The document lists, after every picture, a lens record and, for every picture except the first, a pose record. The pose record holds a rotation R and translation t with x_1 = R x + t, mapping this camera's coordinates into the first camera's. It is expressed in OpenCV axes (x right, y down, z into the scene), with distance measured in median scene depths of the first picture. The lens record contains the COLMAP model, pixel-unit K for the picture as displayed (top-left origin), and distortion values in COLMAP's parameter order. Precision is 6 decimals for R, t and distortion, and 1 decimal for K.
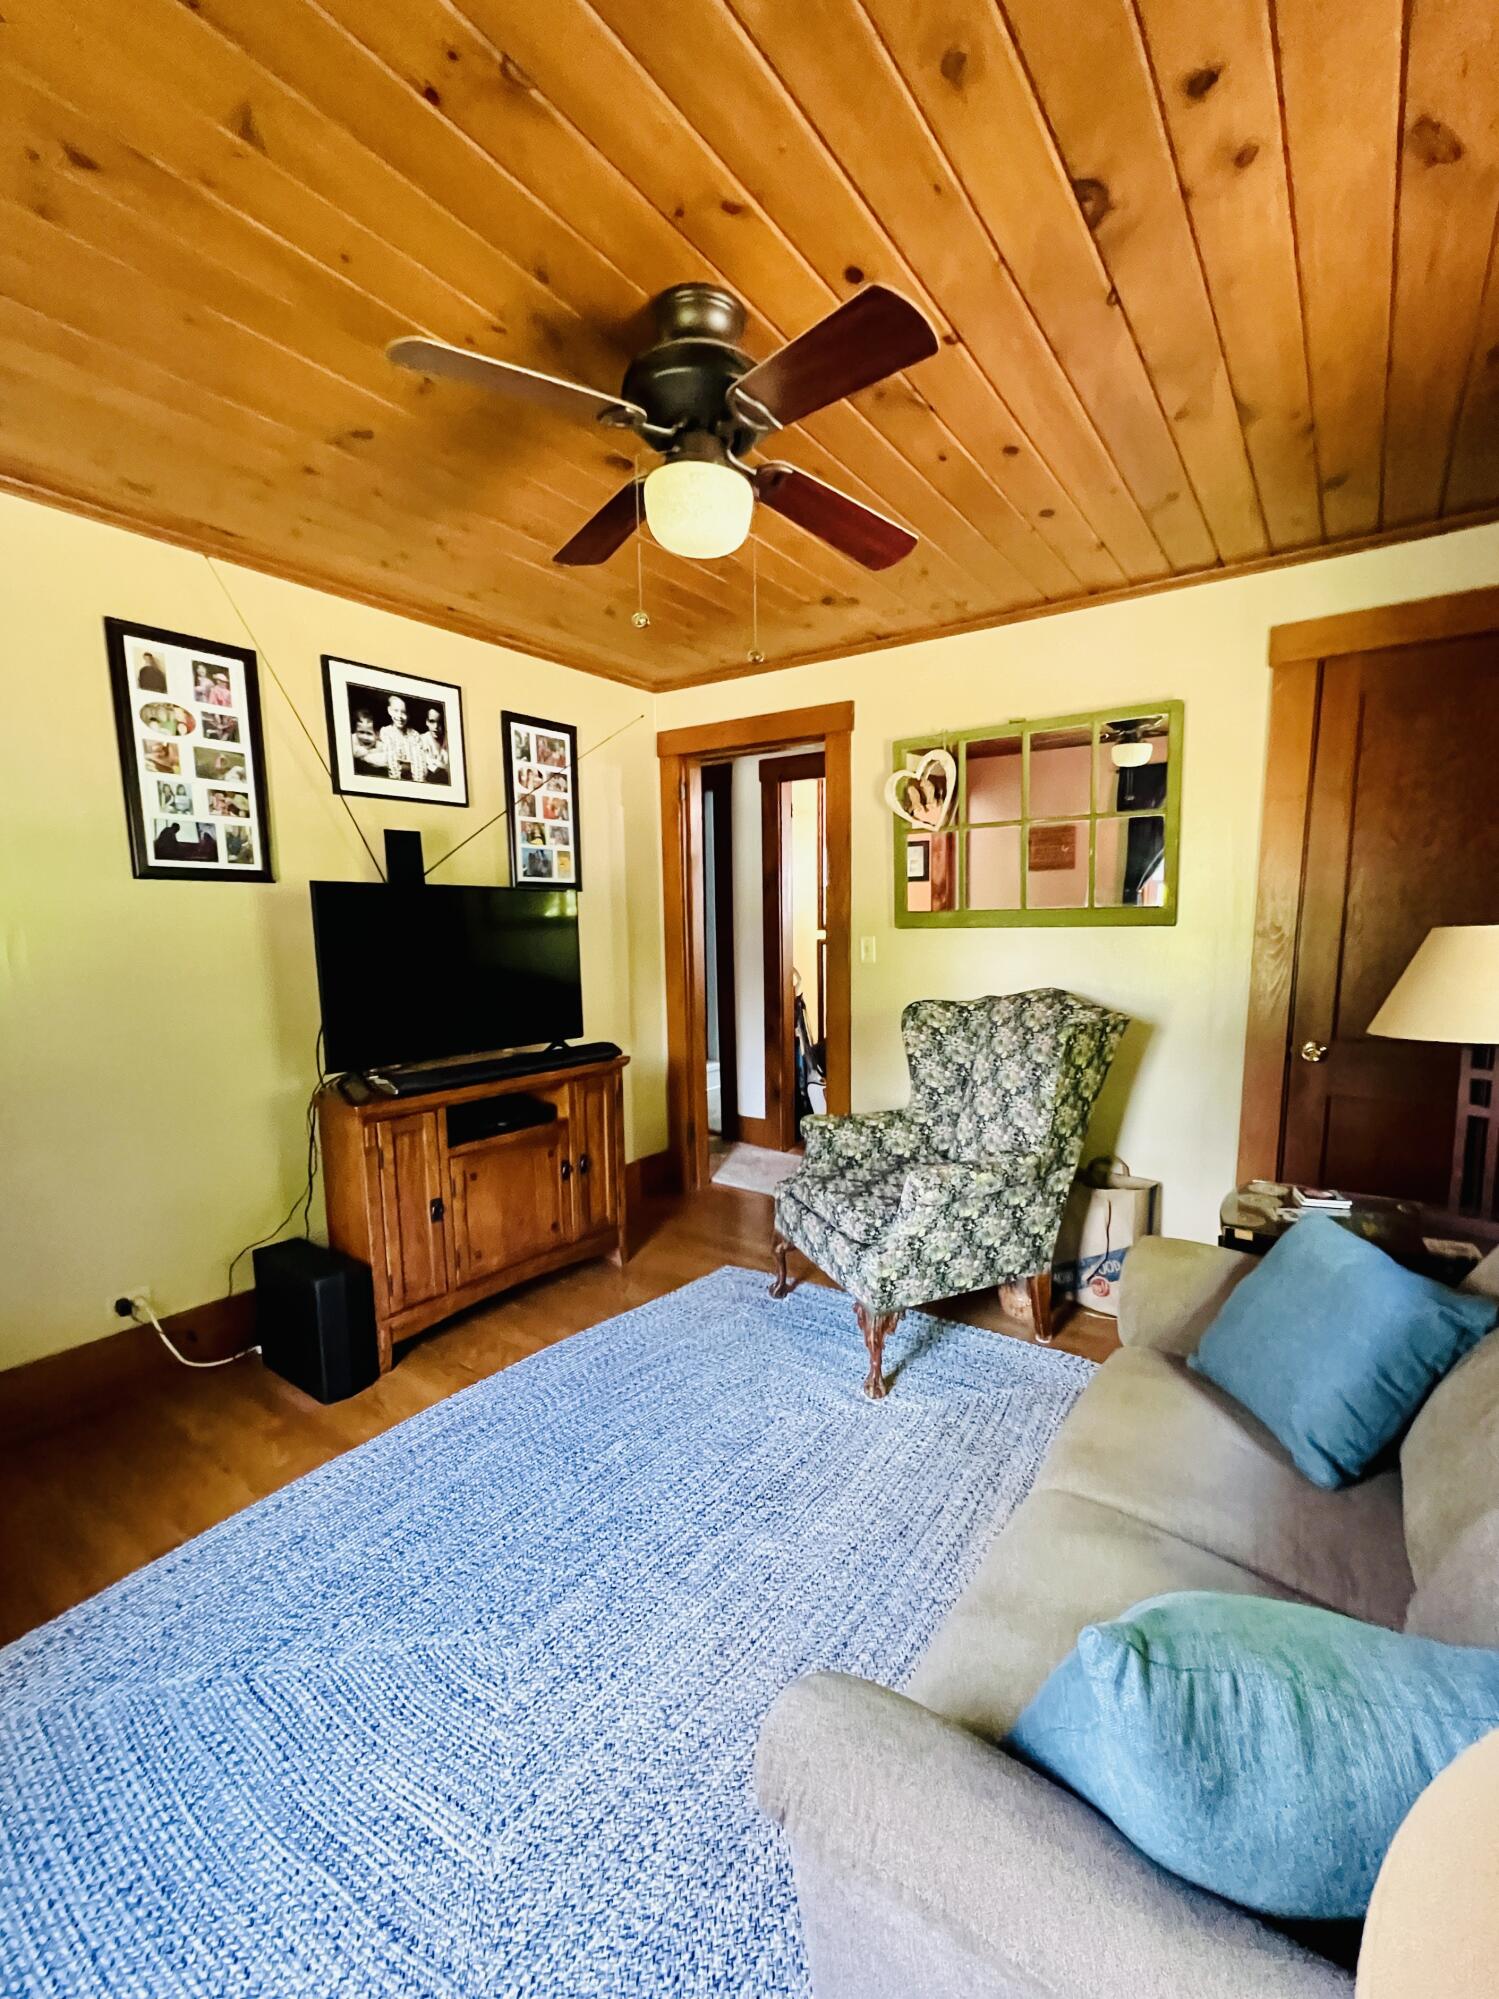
lens RADIAL K [[818.2, 0, 757.5], [0, 818.2, 1081.8], [0, 0, 1]] dist [-0.000443, -0.000239]
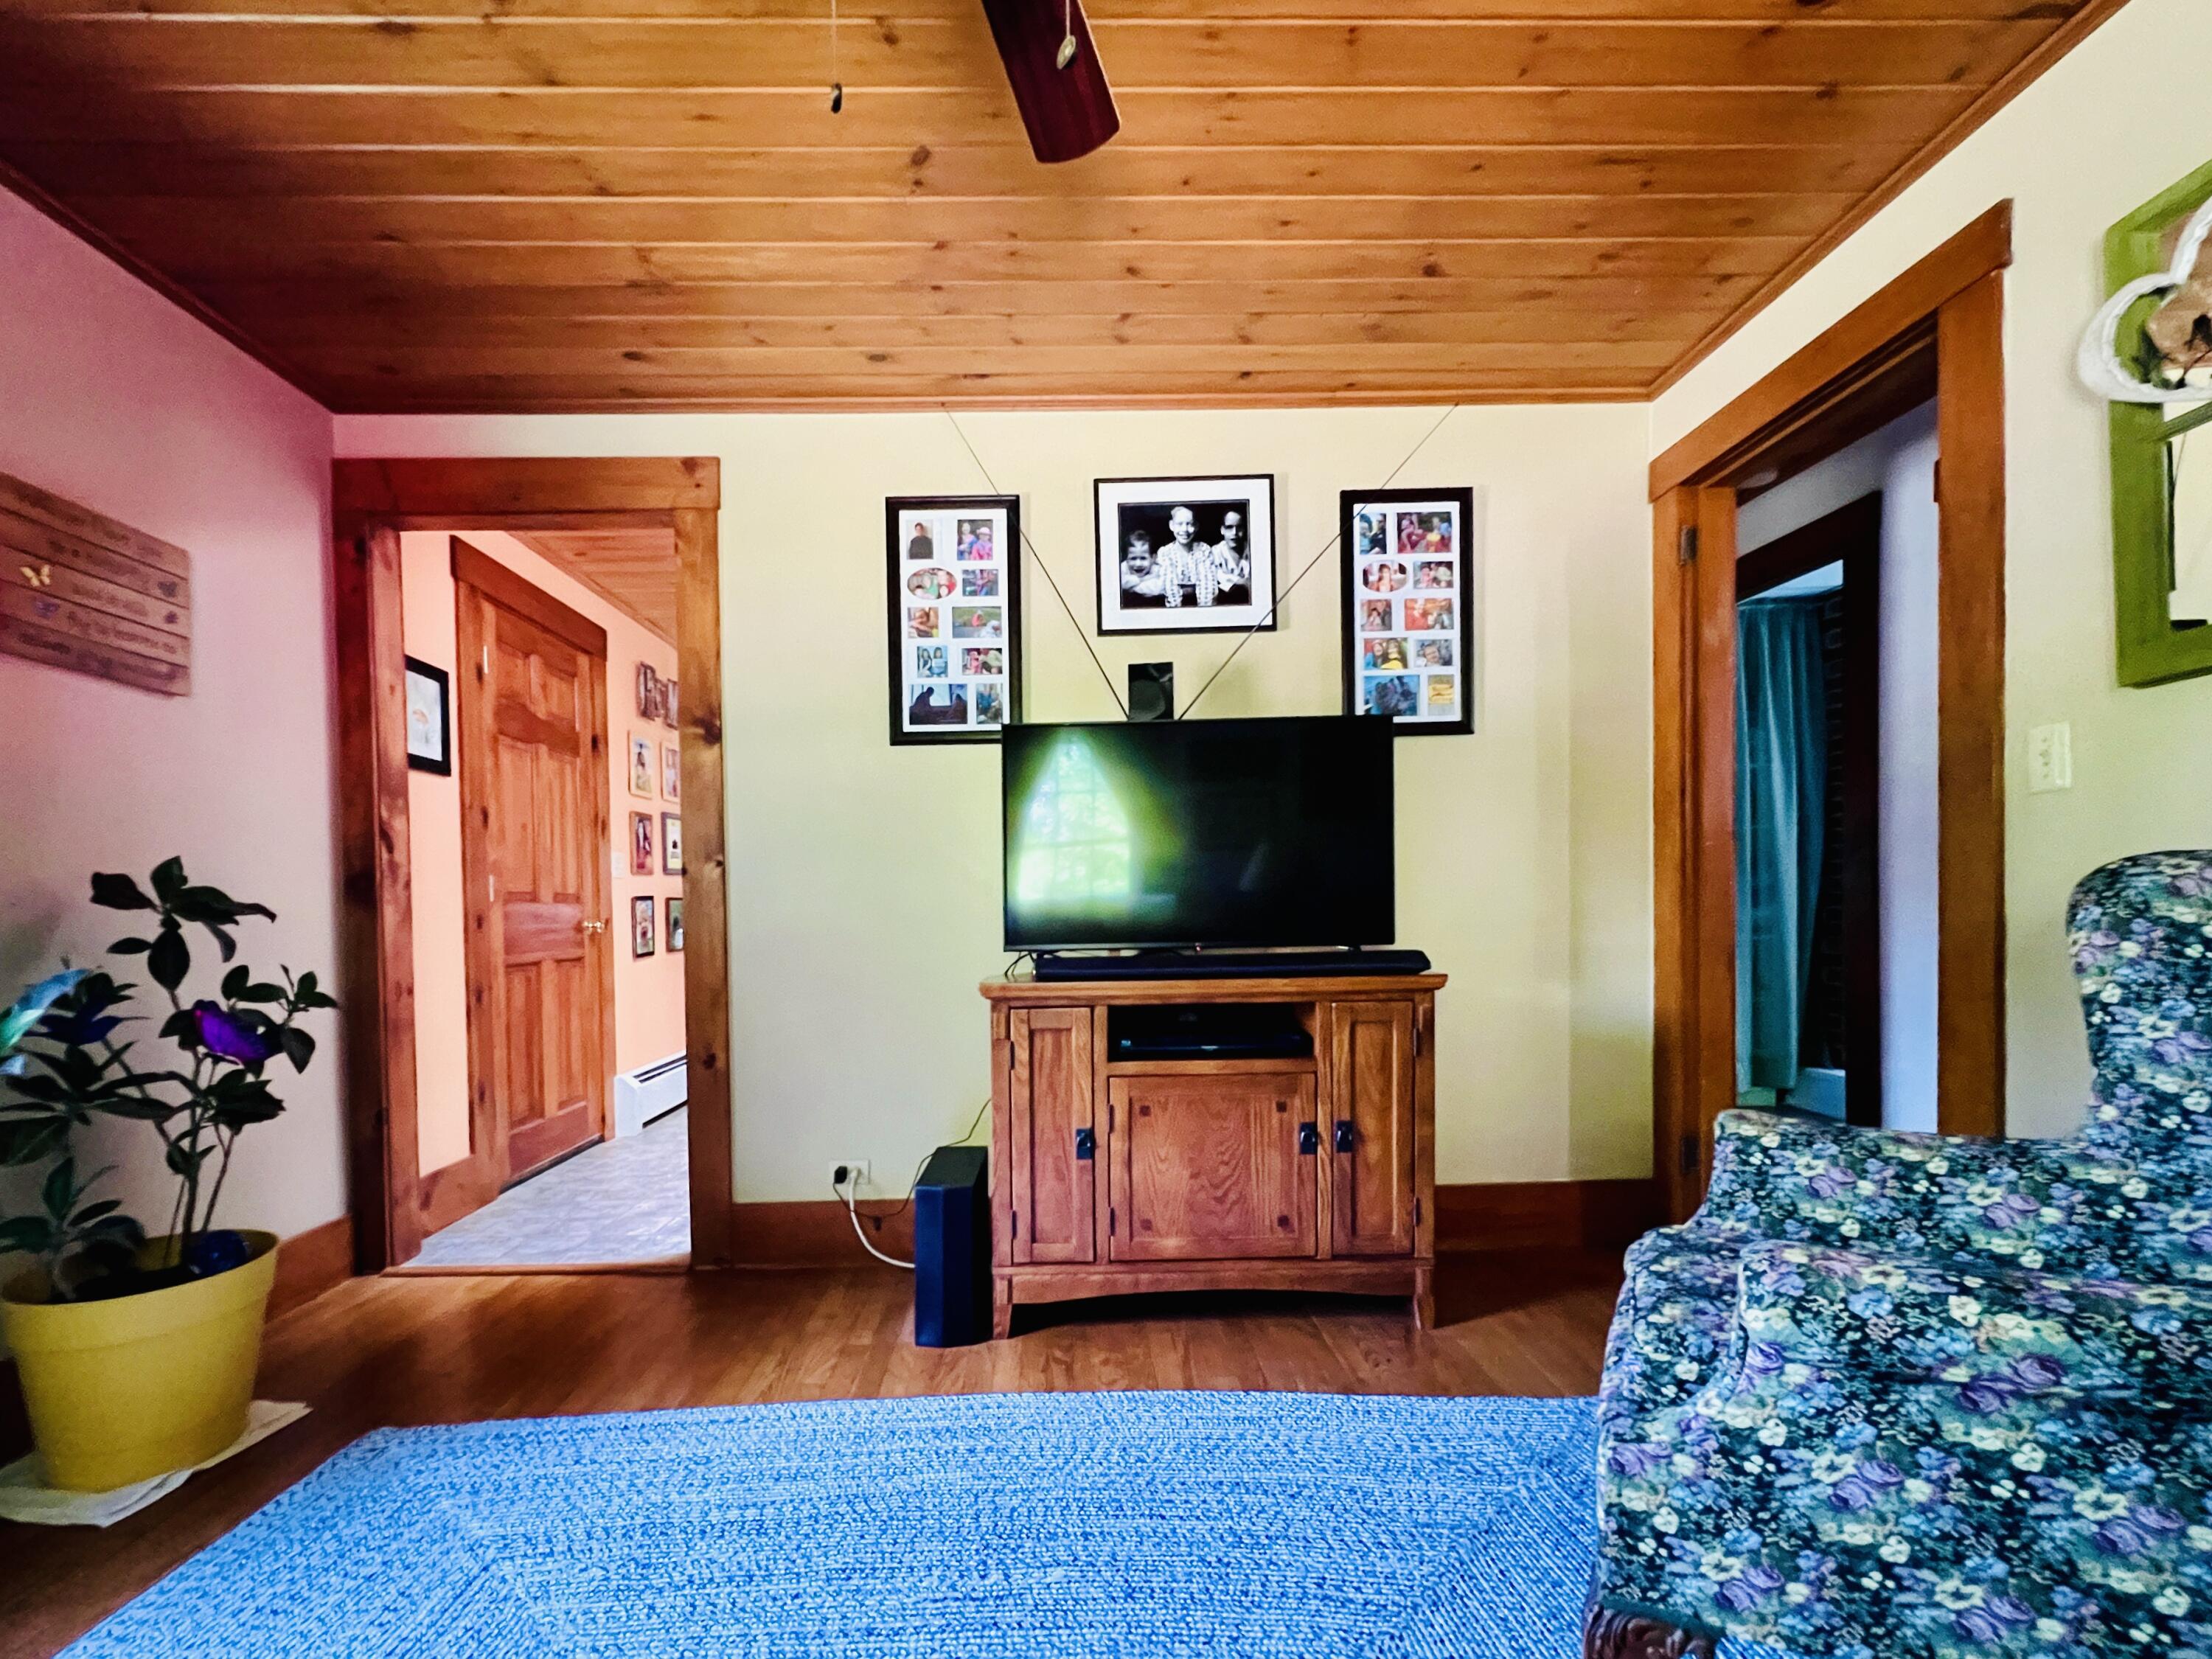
lens RADIAL K [[982.7, 0, 1094.2], [0, 982.7, 956.5], [0, 0, 1]] dist [0.000603, 0.000696]
pose [[0.607425, 0.032516, -0.793711, 0.296644], [-0.134784, 0.988893, -0.062638, 0.041567], [0.782859, 0.145027, 0.605061, 0.416899]]
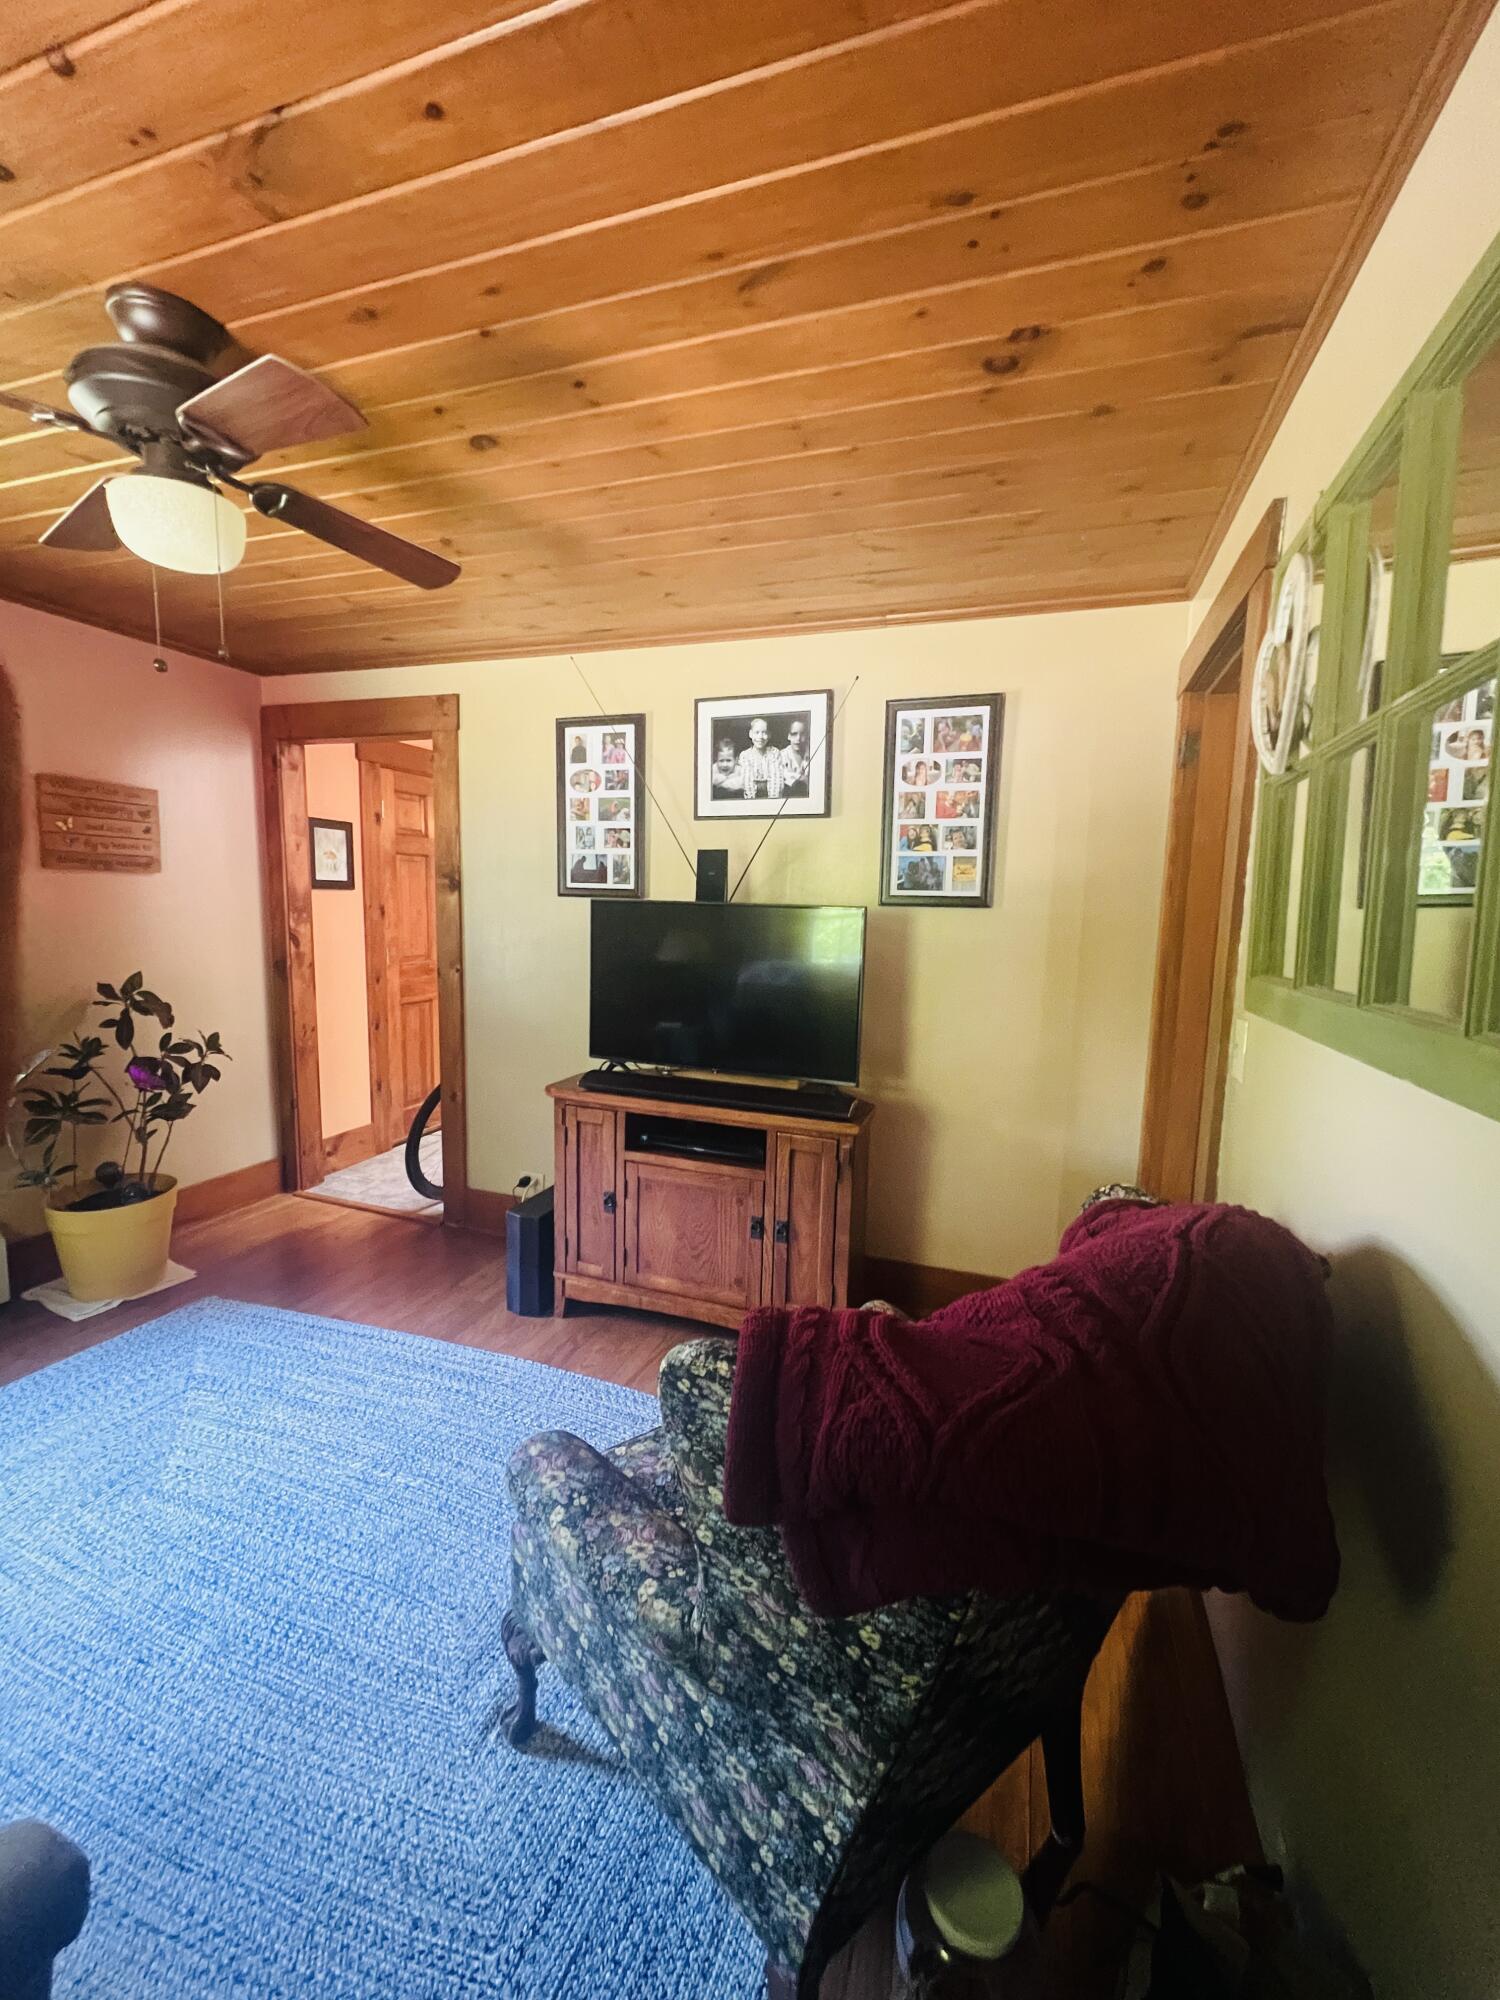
lens RADIAL K [[802.0, 0, 754.1], [0, 802.0, 1035.1], [0, 0, 1]] dist [0.000885, 0.000017]
pose [[0.292689, 0.168849, -0.941182, 0.578847], [-0.215805, 0.970555, 0.107008, -0.196370], [0.931537, 0.171791, 0.320509, 0.754608]]
